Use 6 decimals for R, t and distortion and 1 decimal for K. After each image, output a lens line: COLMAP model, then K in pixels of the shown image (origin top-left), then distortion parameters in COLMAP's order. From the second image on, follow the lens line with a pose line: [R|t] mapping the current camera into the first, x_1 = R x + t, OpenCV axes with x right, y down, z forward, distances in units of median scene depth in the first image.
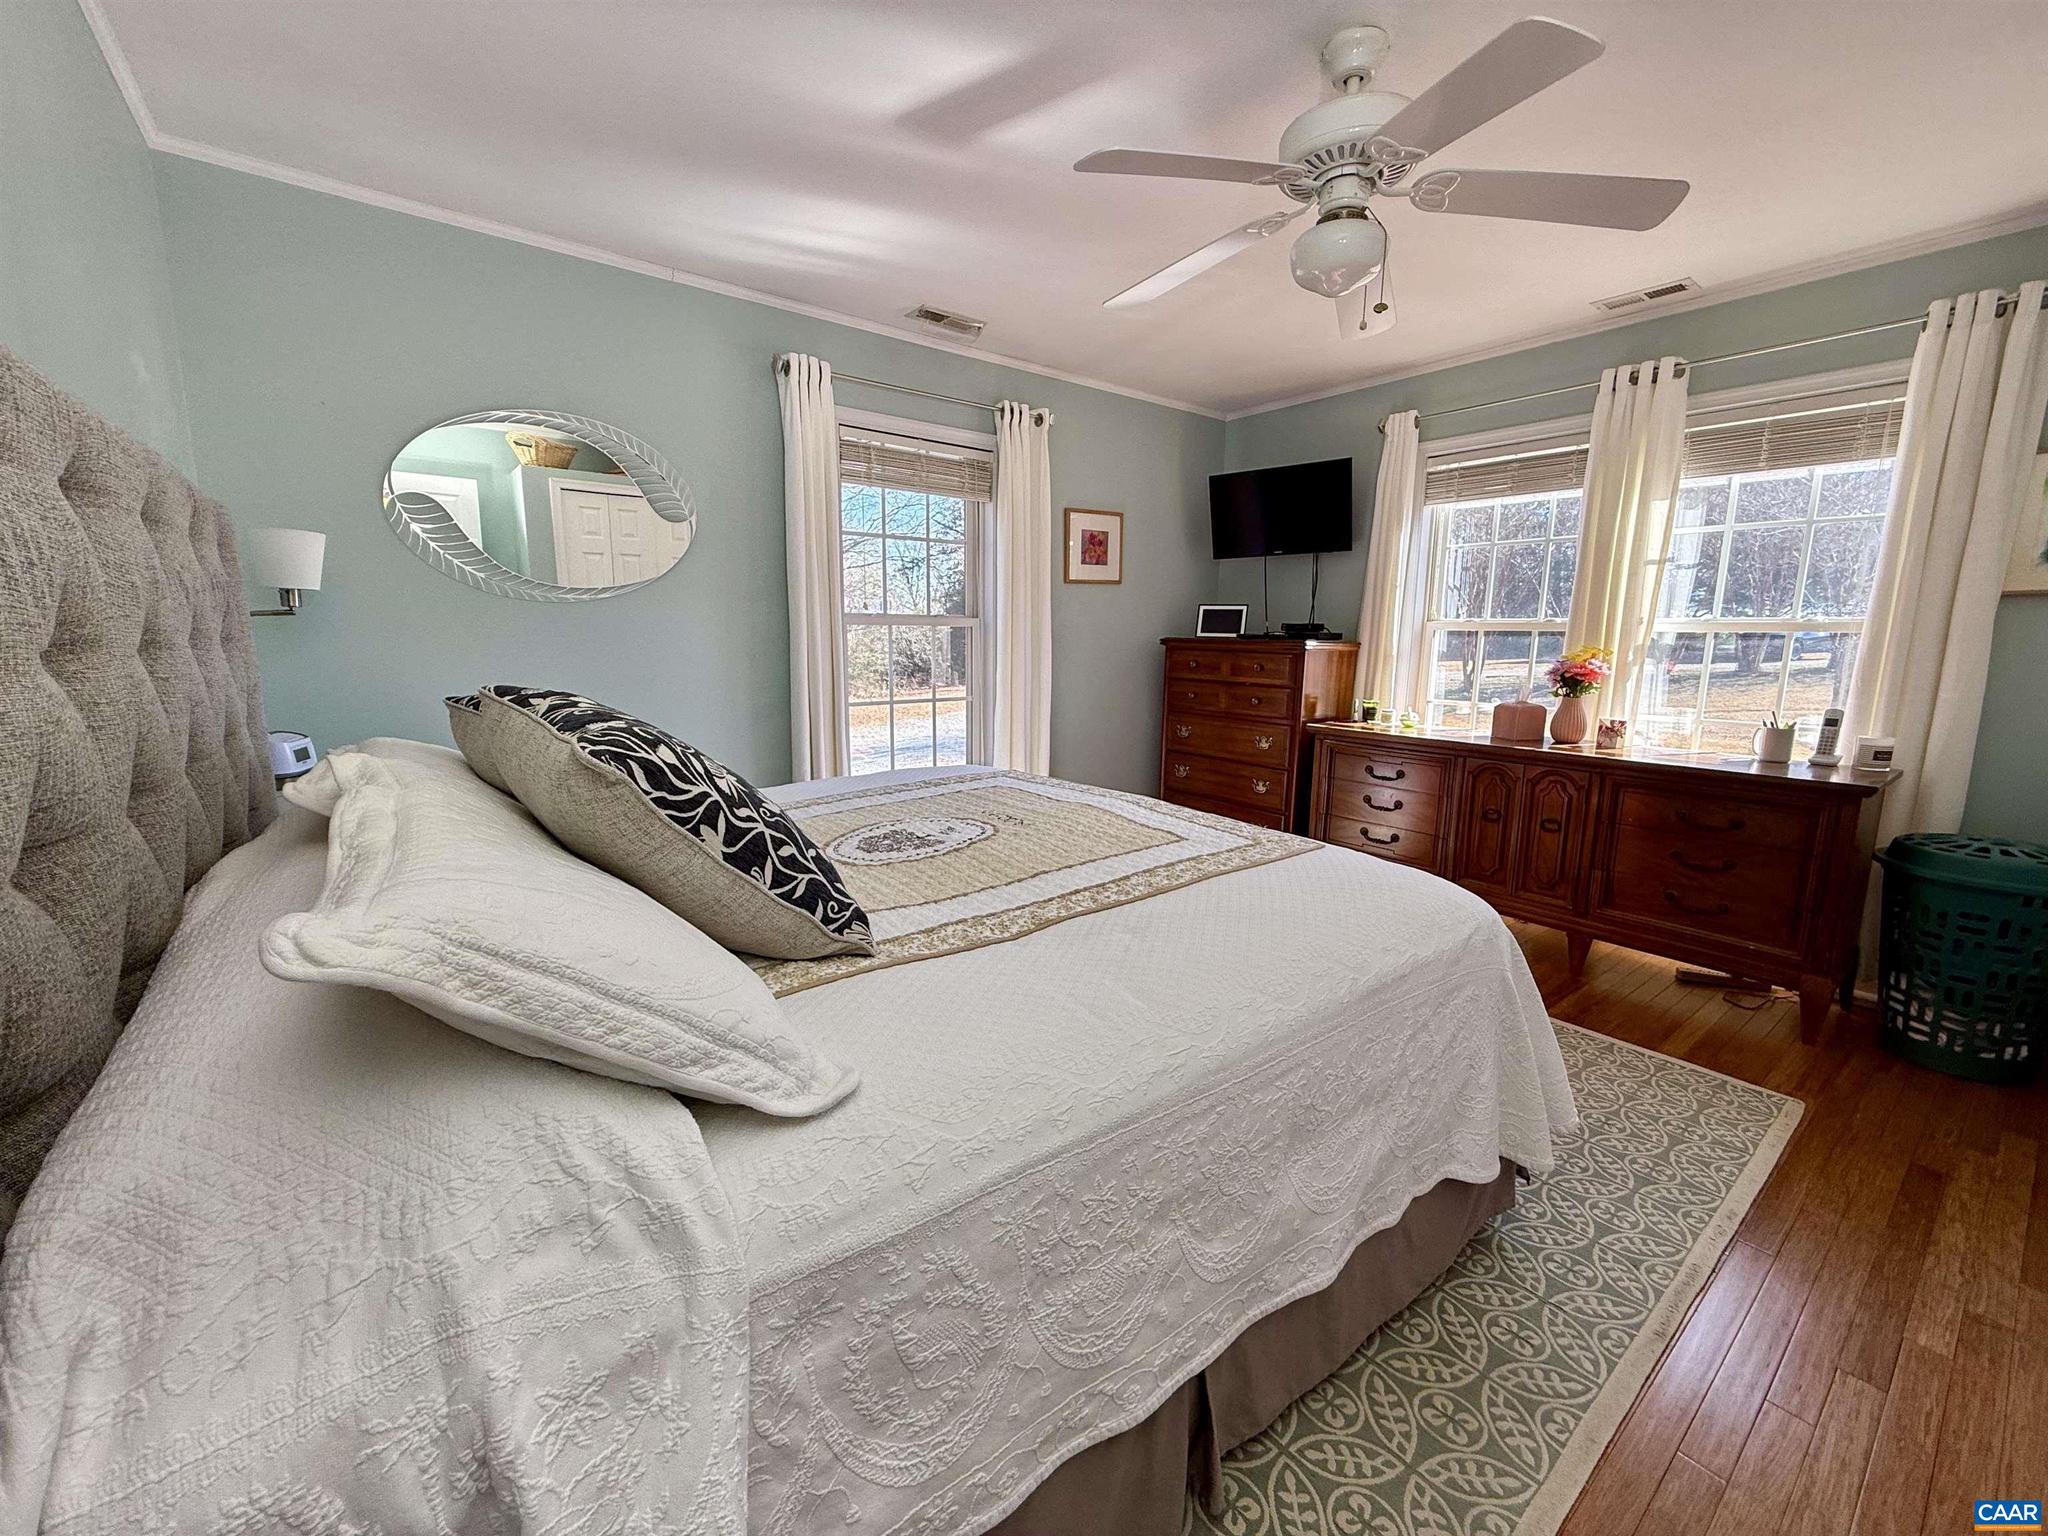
lens RADIAL K [[815.0, 0, 1020.7], [0, 815.0, 767.2], [0, 0, 1]] dist [-0.000547, 0.000297]
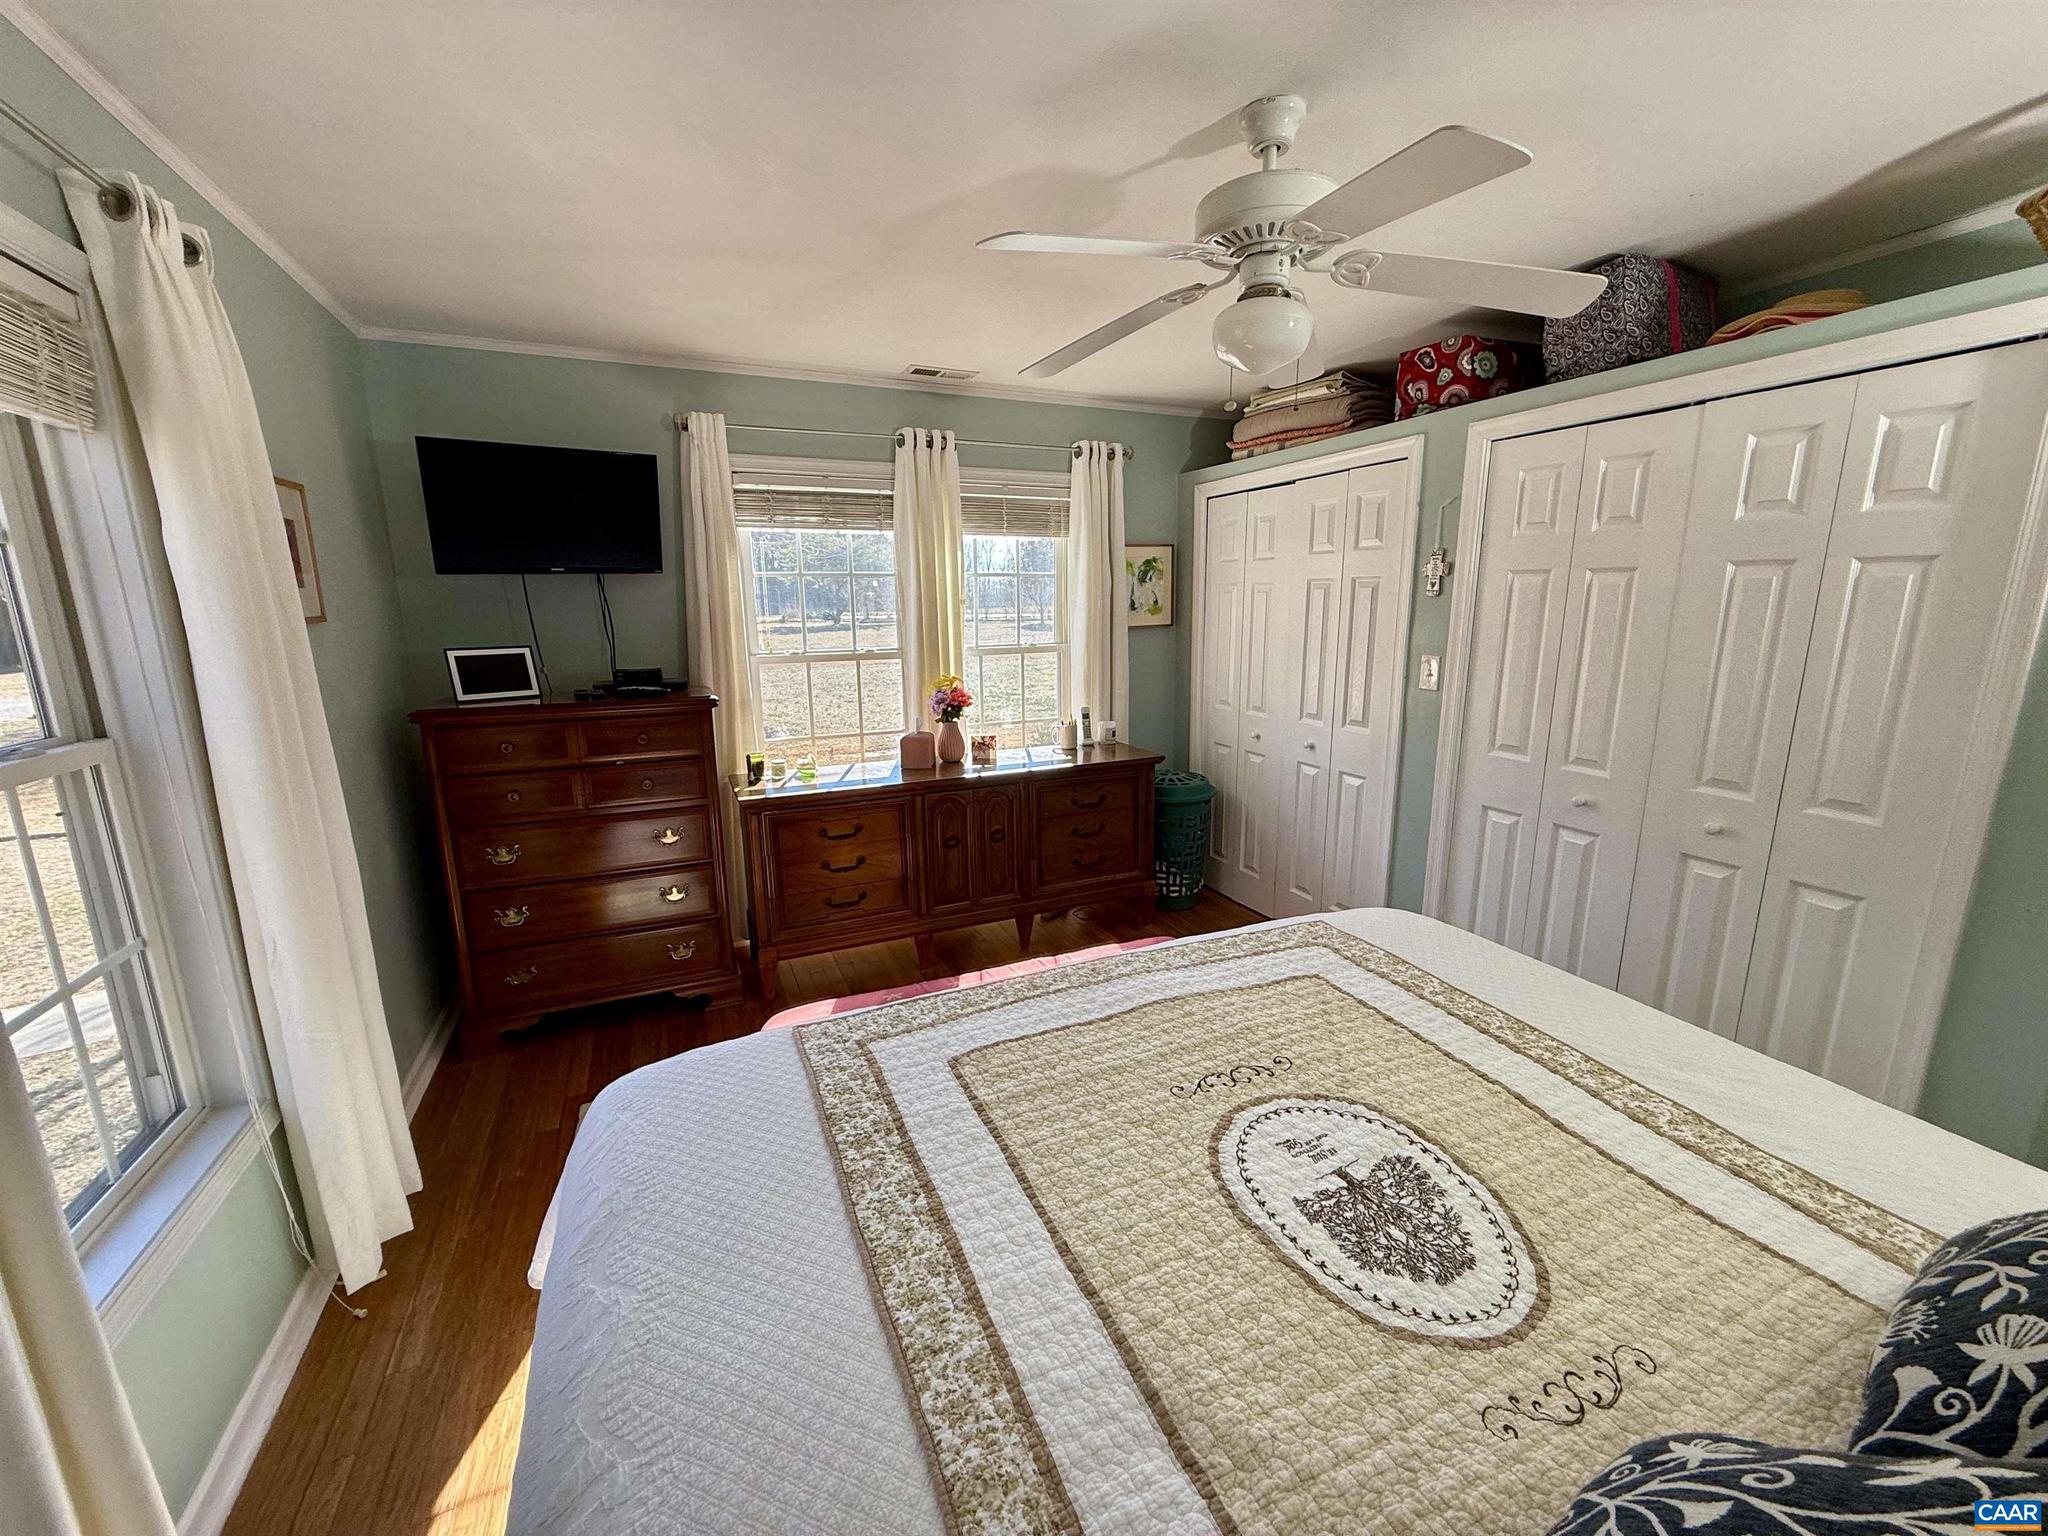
lens RADIAL K [[815.0, 0, 1020.7], [0, 815.0, 767.2], [0, 0, 1]] dist [-0.000547, 0.000297]
pose [[0.236817, -0.214729, 0.947528, -0.359380], [0.172019, 0.969129, 0.176632, -0.192510], [-0.956204, 0.121164, 0.266444, 0.566088]]
